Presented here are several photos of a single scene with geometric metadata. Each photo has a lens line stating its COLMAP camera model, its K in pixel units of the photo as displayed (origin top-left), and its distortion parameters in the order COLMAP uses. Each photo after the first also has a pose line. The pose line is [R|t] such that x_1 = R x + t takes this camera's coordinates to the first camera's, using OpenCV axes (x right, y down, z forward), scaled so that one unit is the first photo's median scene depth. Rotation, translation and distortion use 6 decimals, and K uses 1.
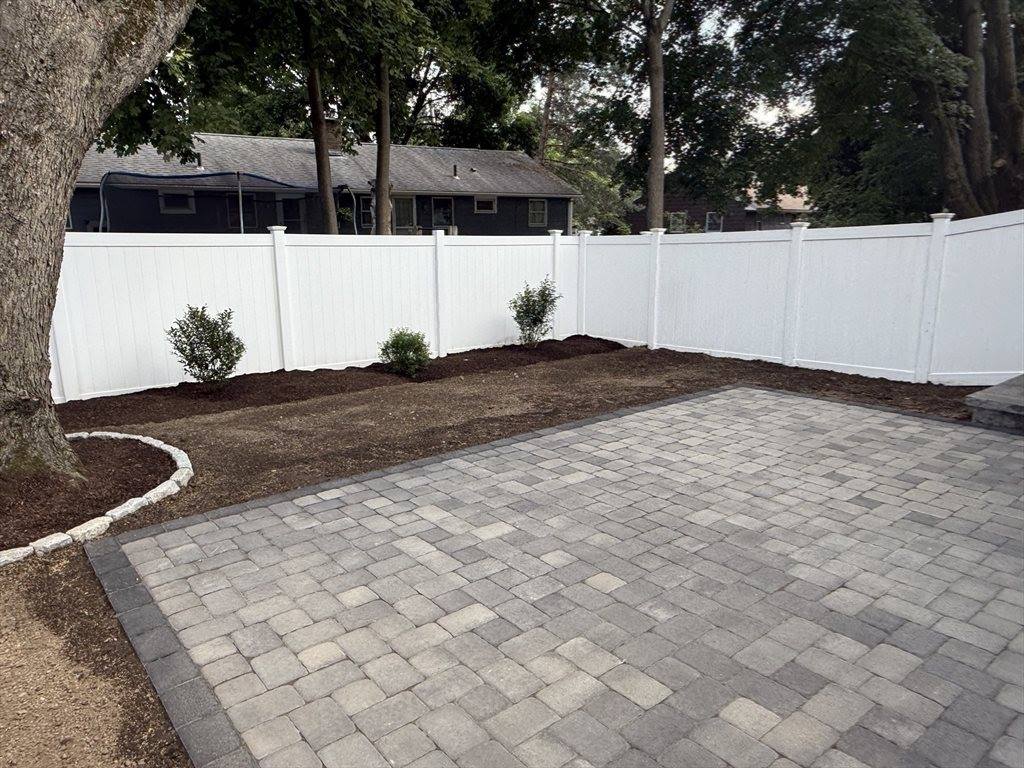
lens RADIAL K [[695.7, 0, 510.9], [0, 695.7, 385.0], [0, 0, 1]] dist [0.001281, 0.004413]
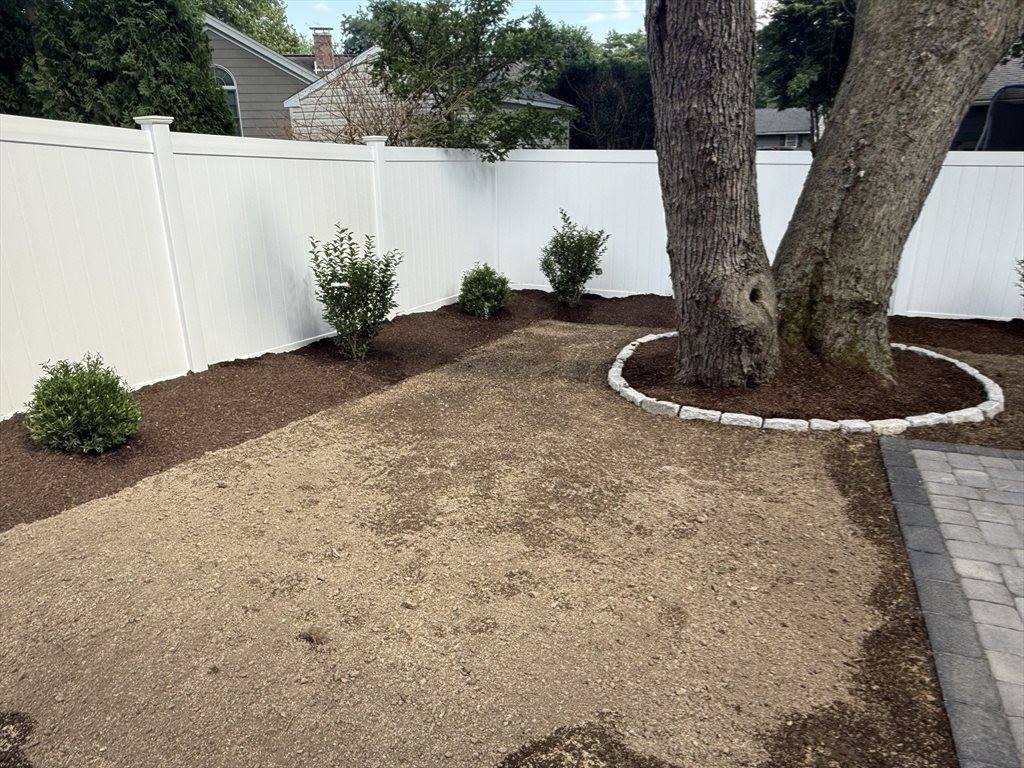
lens RADIAL K [[695.7, 0, 512.6], [0, 695.7, 381.2], [0, 0, 1]] dist [0.001281, 0.004413]
pose [[0.471113, 0.273053, -0.838746, 0.016160], [-0.188282, 0.960095, 0.206802, 0.020162], [0.861744, 0.060493, 0.503724, -0.060200]]
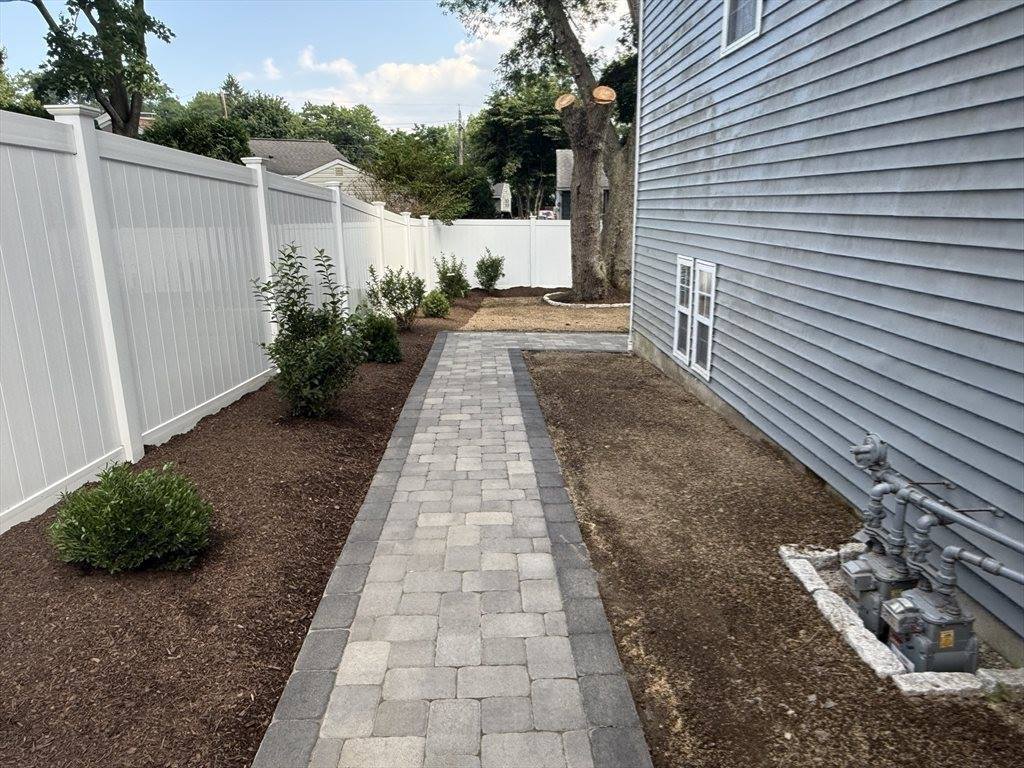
lens RADIAL K [[695.7, 0, 511.2], [0, 695.7, 380.1], [0, 0, 1]] dist [0.001281, 0.004413]
pose [[0.803274, 0.140641, -0.578767, 0.868012], [-0.127851, 0.989786, 0.063073, 0.392960], [0.581726, 0.023331, 0.813050, -2.026190]]
